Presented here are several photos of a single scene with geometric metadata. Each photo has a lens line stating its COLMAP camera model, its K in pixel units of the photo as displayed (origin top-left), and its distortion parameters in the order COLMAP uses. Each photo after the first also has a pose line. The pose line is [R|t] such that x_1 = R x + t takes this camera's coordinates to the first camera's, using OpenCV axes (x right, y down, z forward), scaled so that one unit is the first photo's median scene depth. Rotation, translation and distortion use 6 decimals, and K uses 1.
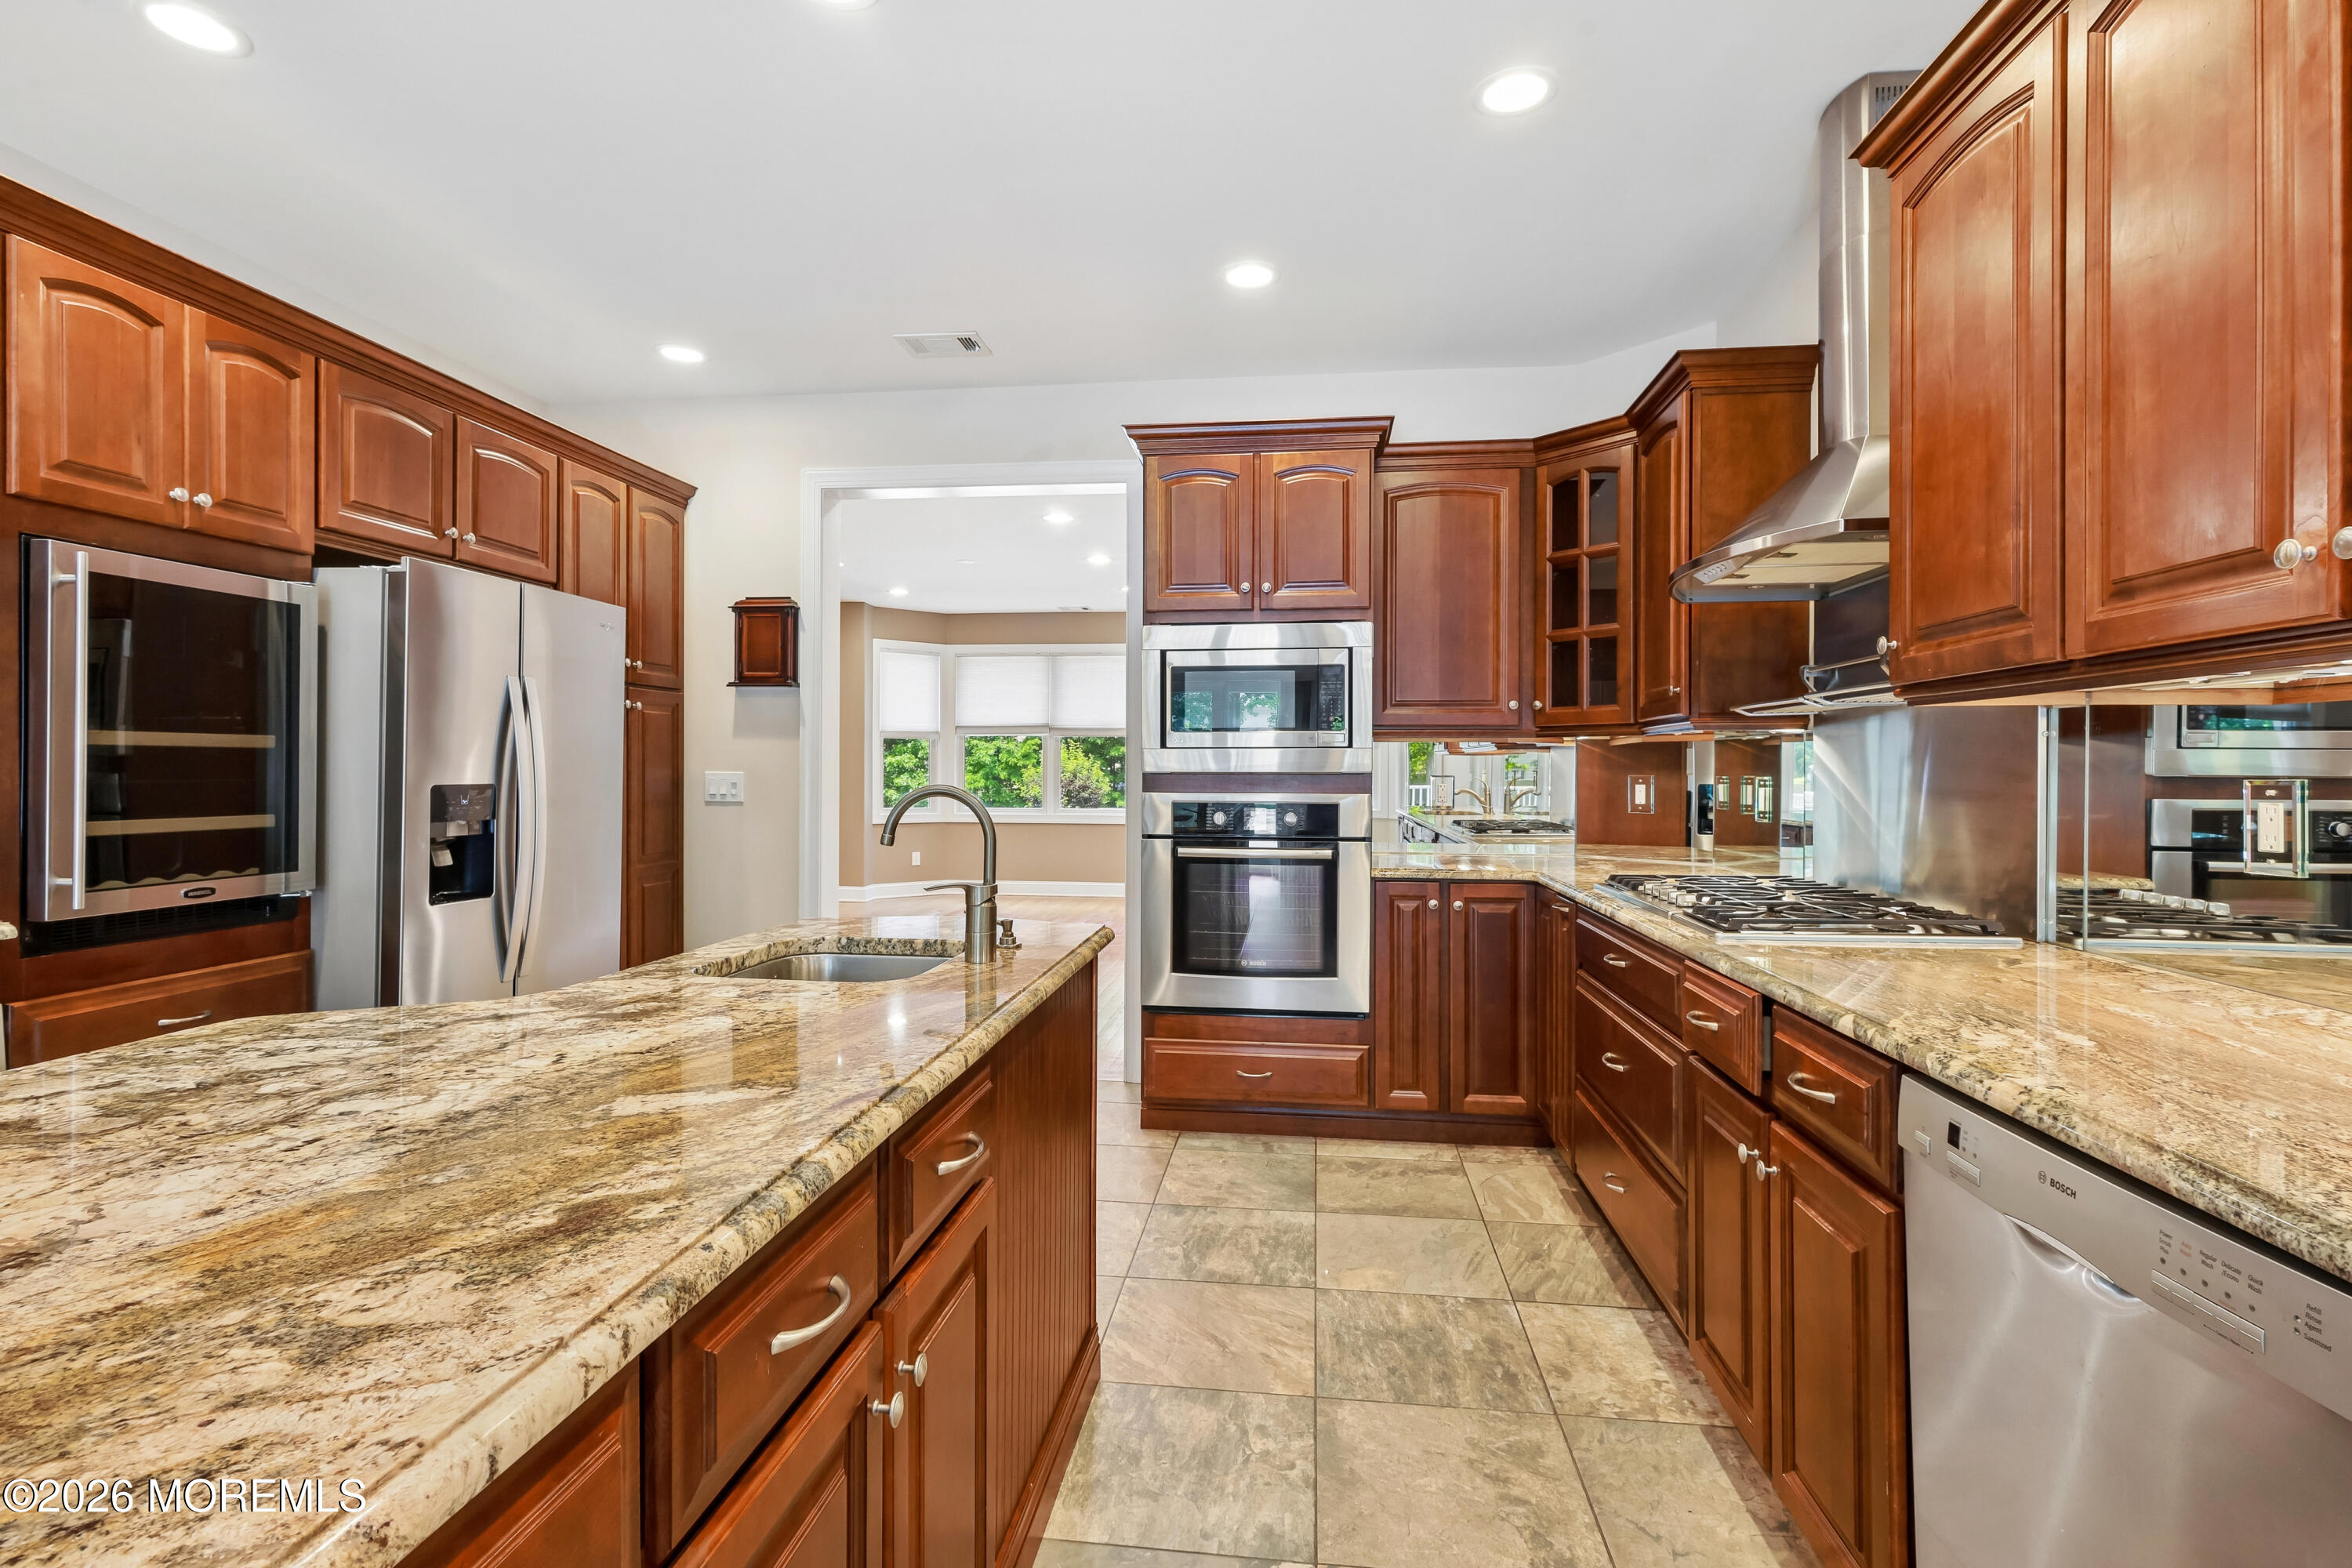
lens RADIAL K [[1102.4, 0, 1175.8], [0, 1102.4, 772.3], [0, 0, 1]] dist [-0.003985, -0.000306]
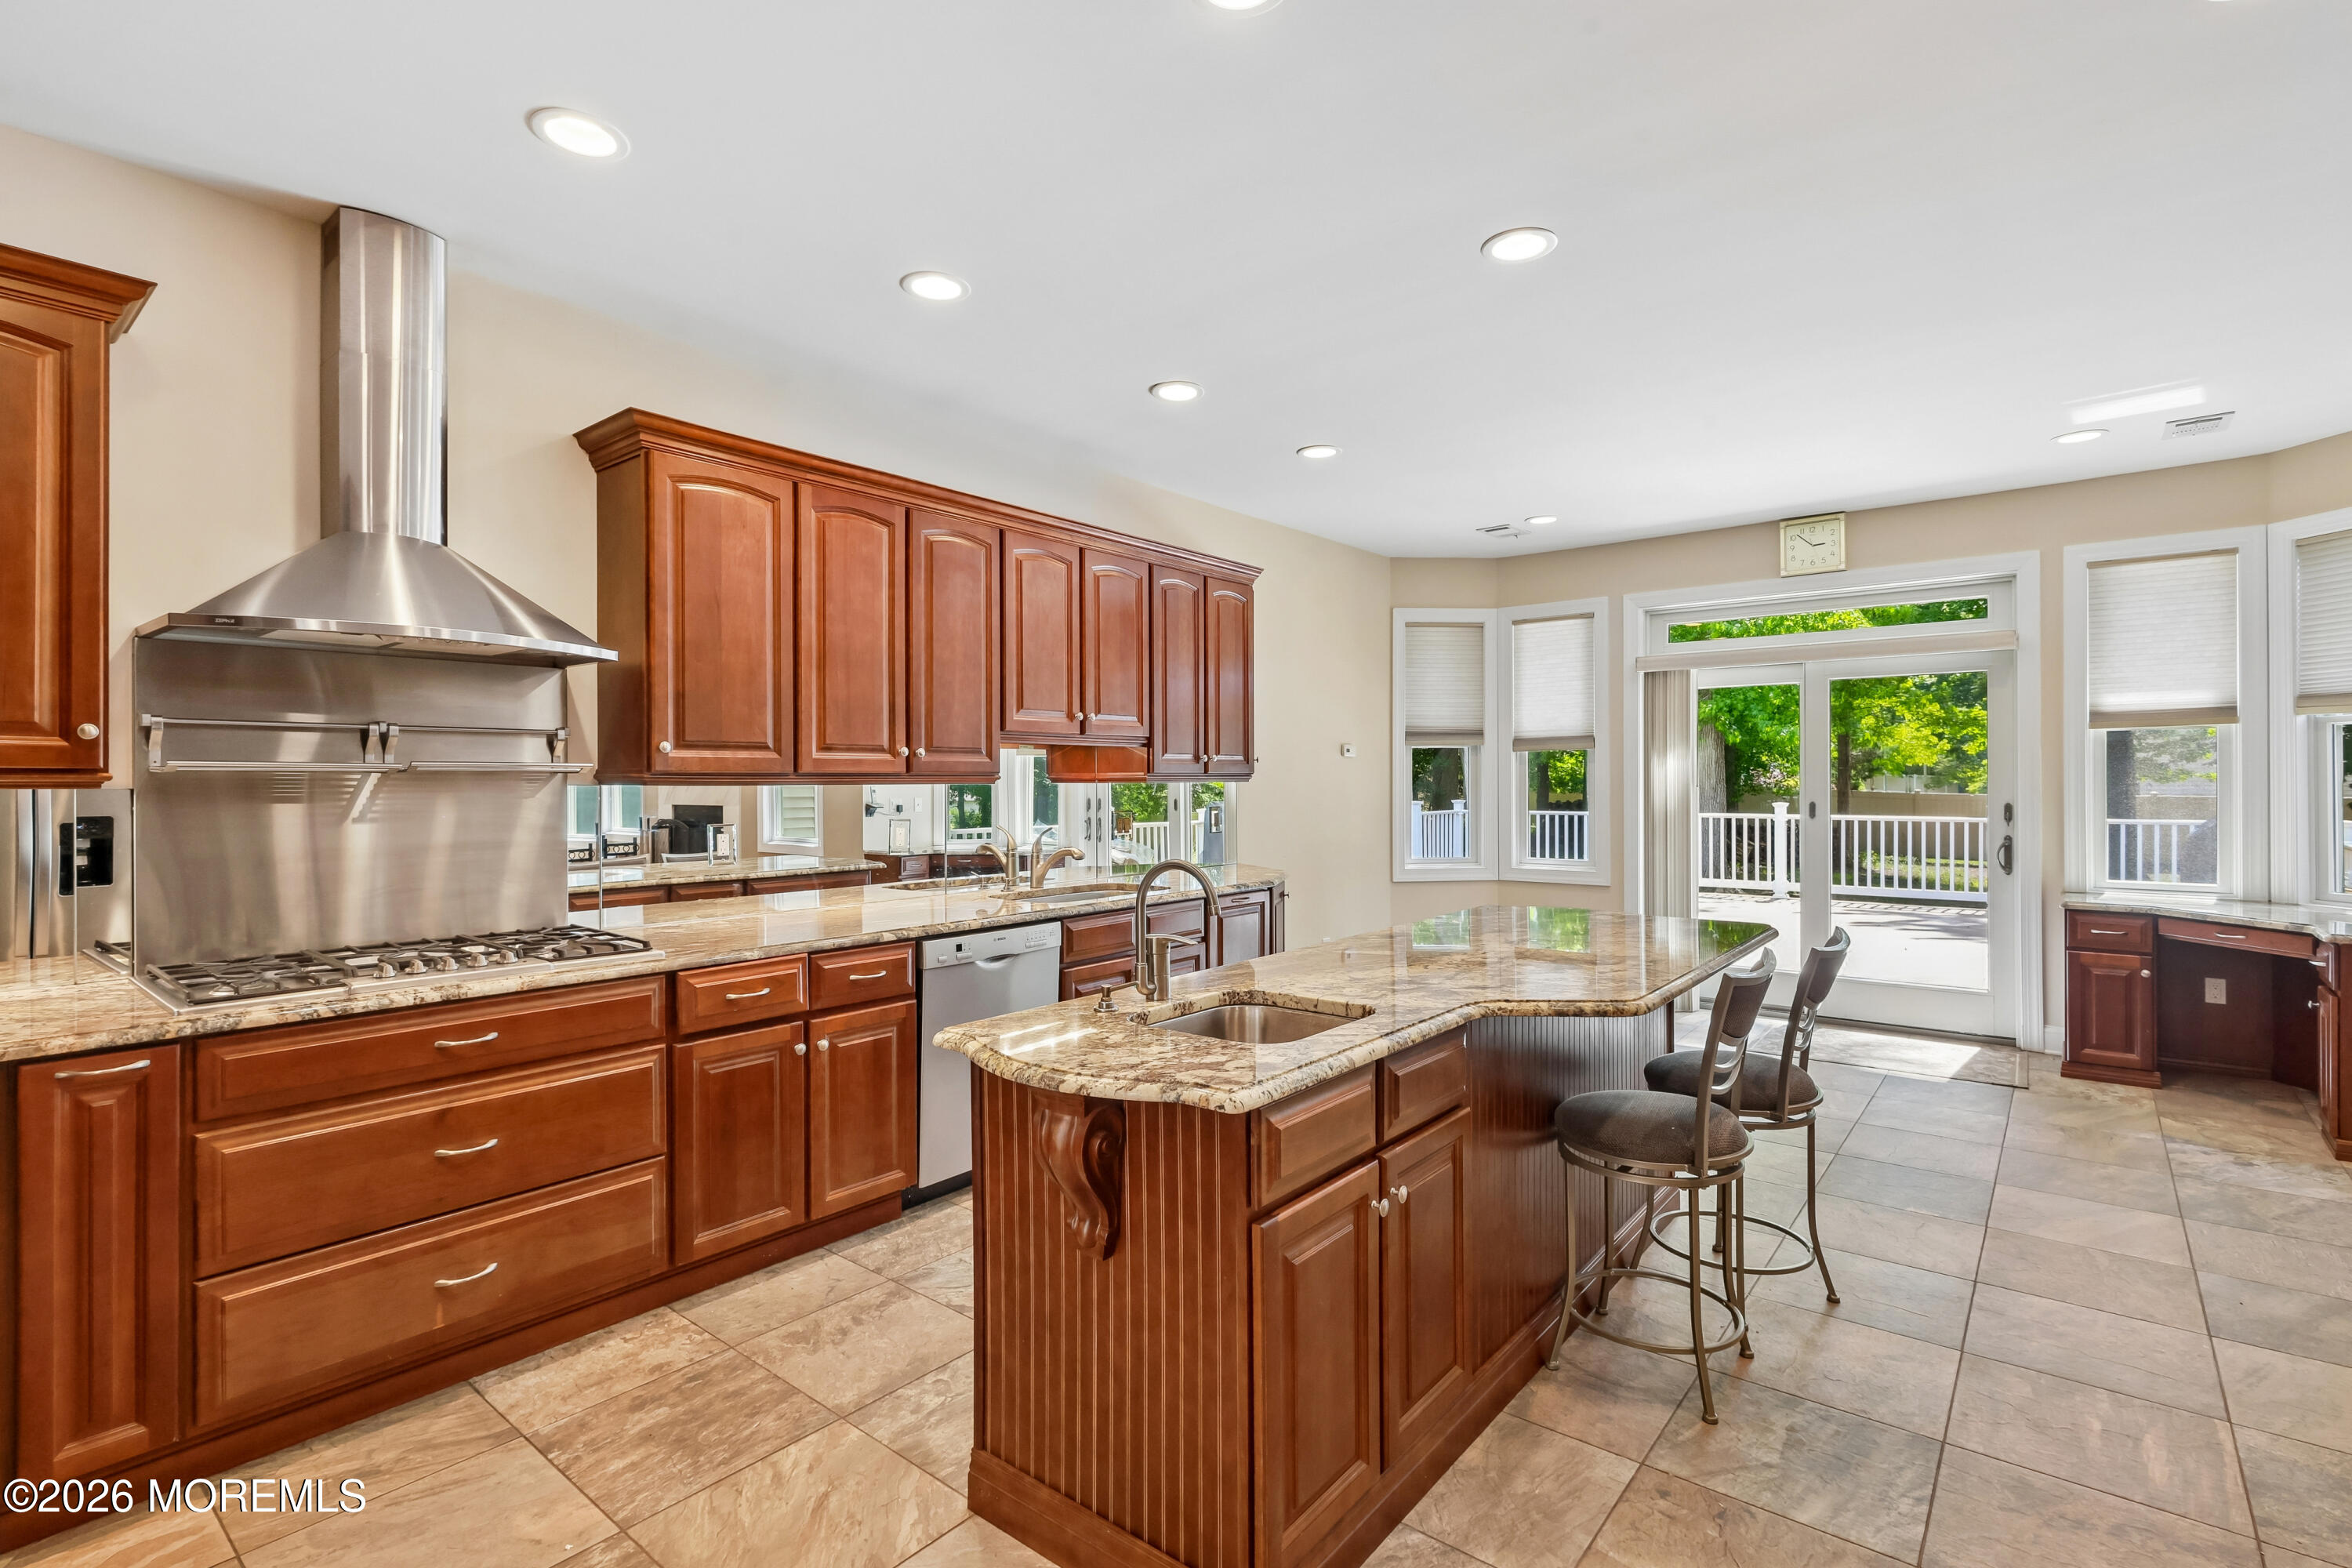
lens RADIAL K [[1102.4, 0, 1183.3], [0, 1102.4, 781.0], [0, 0, 1]] dist [-0.003985, -0.000306]
pose [[-0.854662, 0.004091, 0.519168, -0.766957], [0.001039, 0.999980, -0.006170, -0.050985], [-0.519183, -0.004734, -0.854650, 1.864818]]
